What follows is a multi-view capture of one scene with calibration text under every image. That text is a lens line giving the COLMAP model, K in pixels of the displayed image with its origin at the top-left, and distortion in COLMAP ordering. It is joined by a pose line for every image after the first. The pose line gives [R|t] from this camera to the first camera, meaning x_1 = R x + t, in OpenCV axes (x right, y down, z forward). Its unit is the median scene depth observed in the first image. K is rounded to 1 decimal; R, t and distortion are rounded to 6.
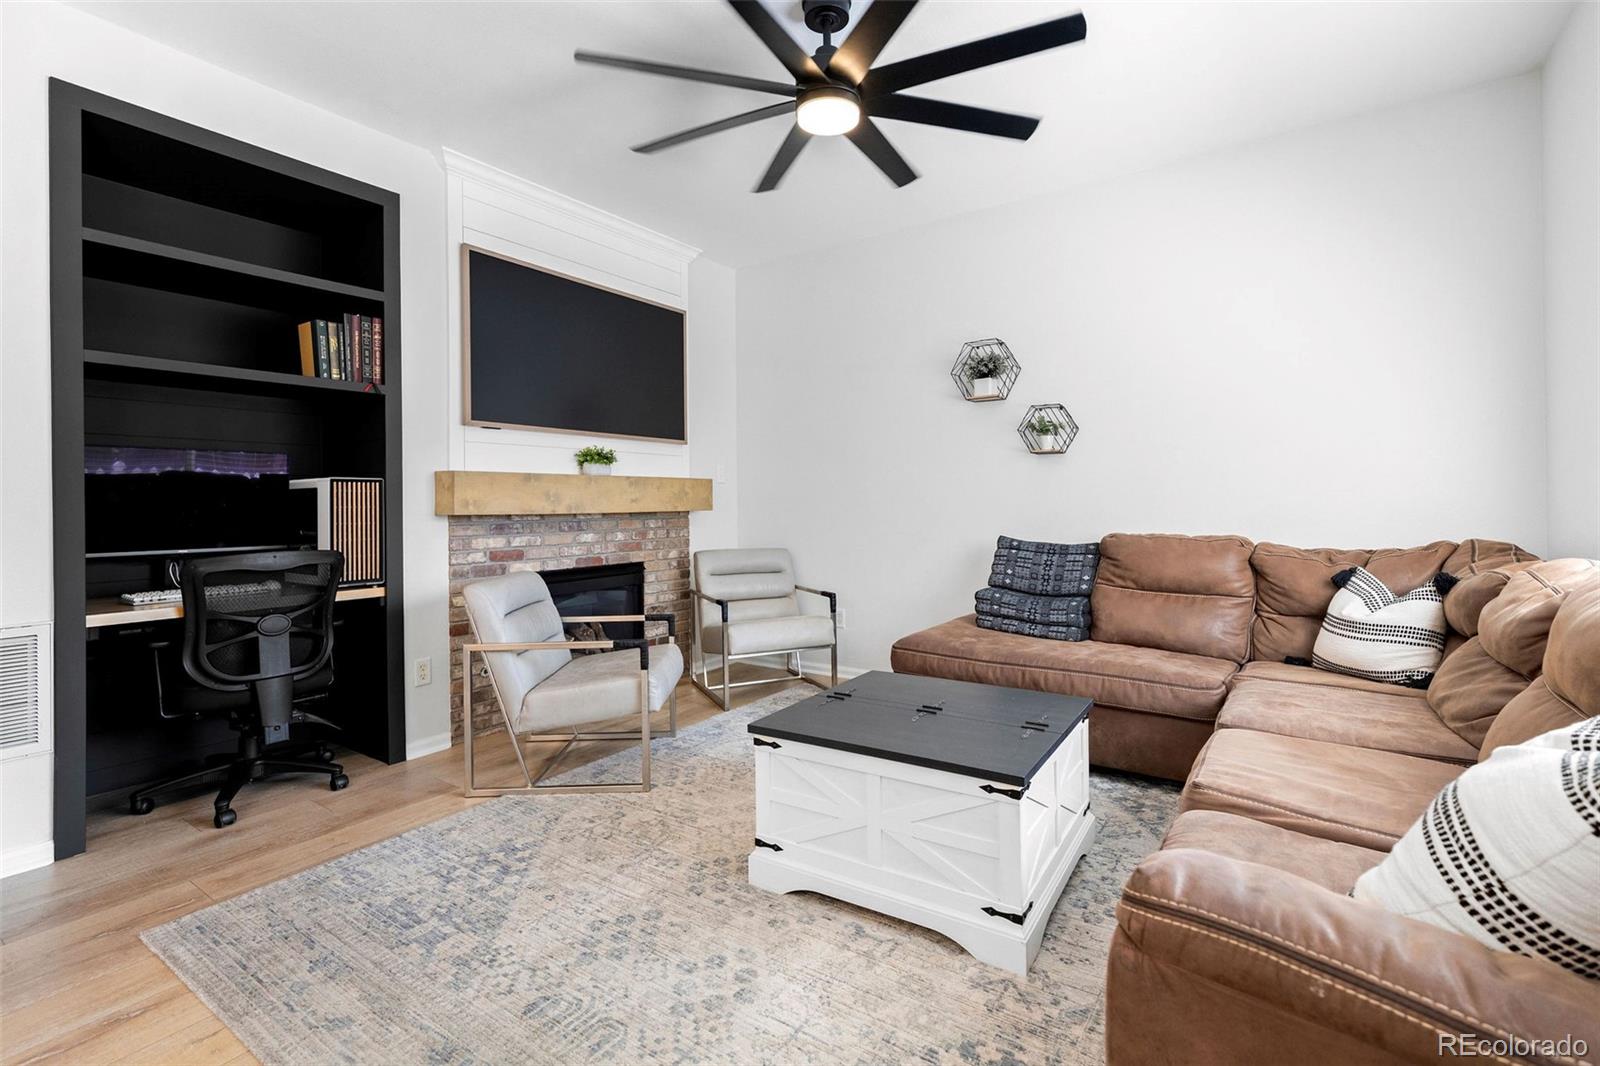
lens RADIAL K [[731.2, 0, 800.8], [0, 731.2, 506.3], [0, 0, 1]] dist [0.007796, -0.000305]
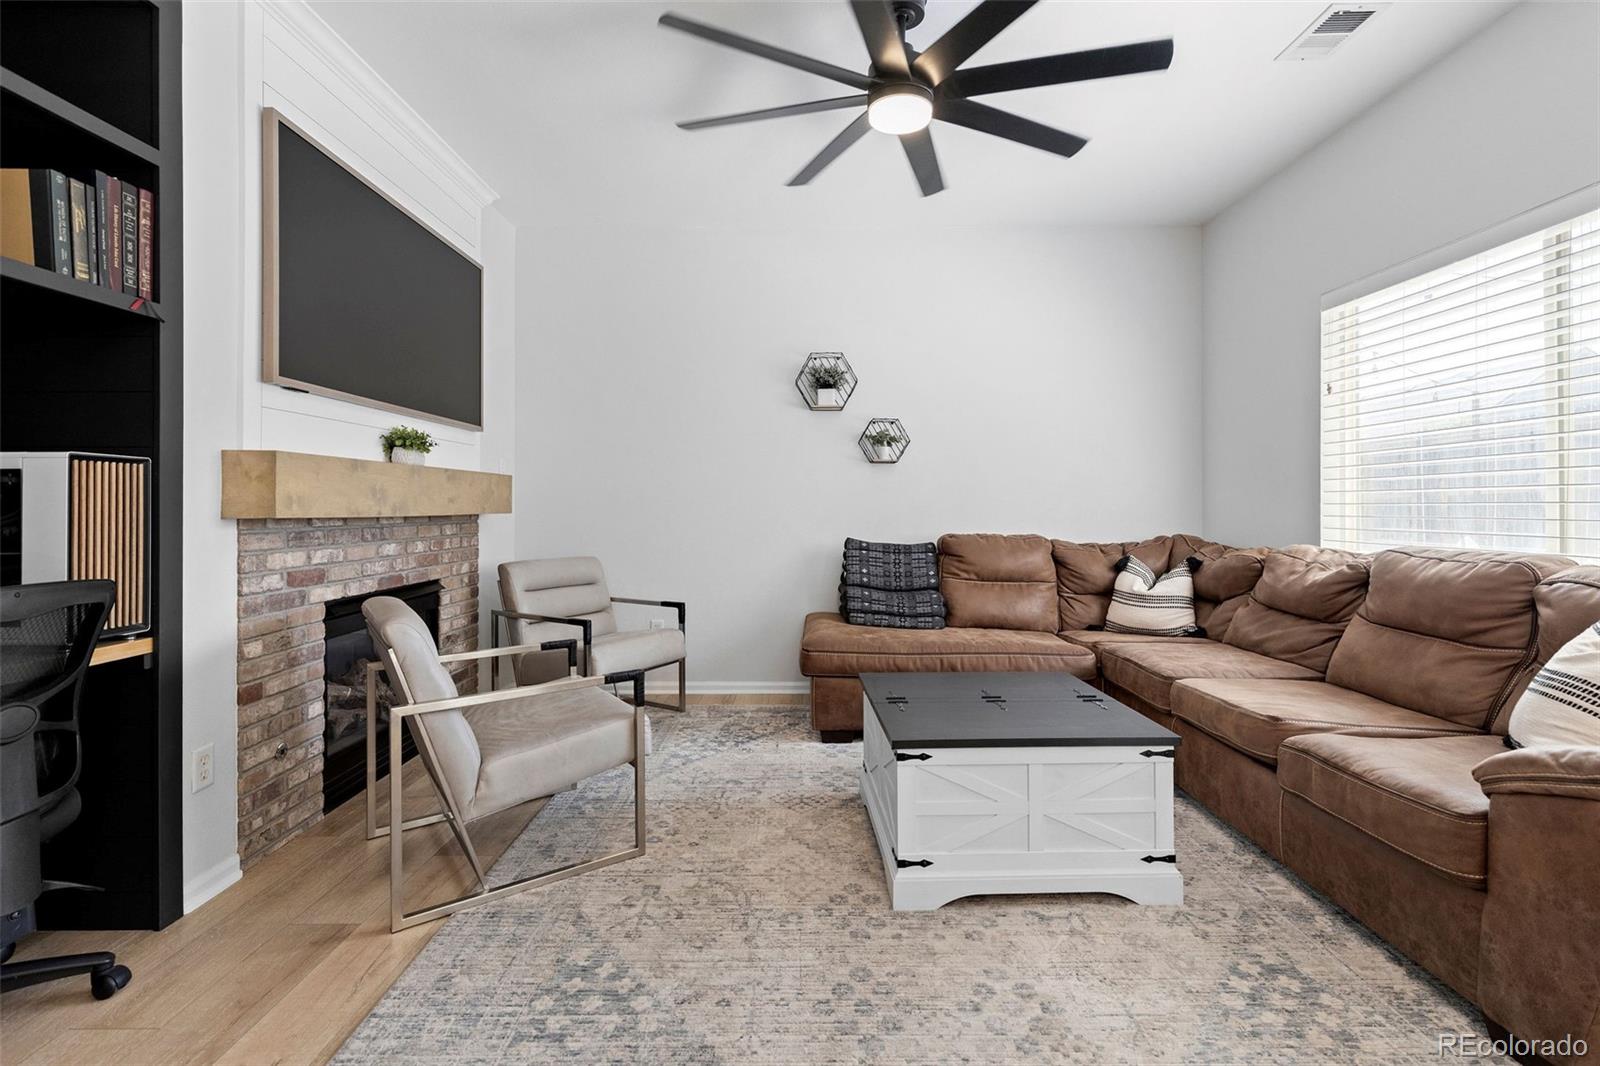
lens RADIAL K [[726.6, 0, 802.1], [0, 726.6, 508.4], [0, 0, 1]] dist [0.008572, -0.000536]
pose [[0.823797, 0.007623, 0.566833, -0.455823], [-0.005141, 0.999969, -0.005977, 0.004609], [-0.566861, 0.002010, 0.823811, 0.194246]]
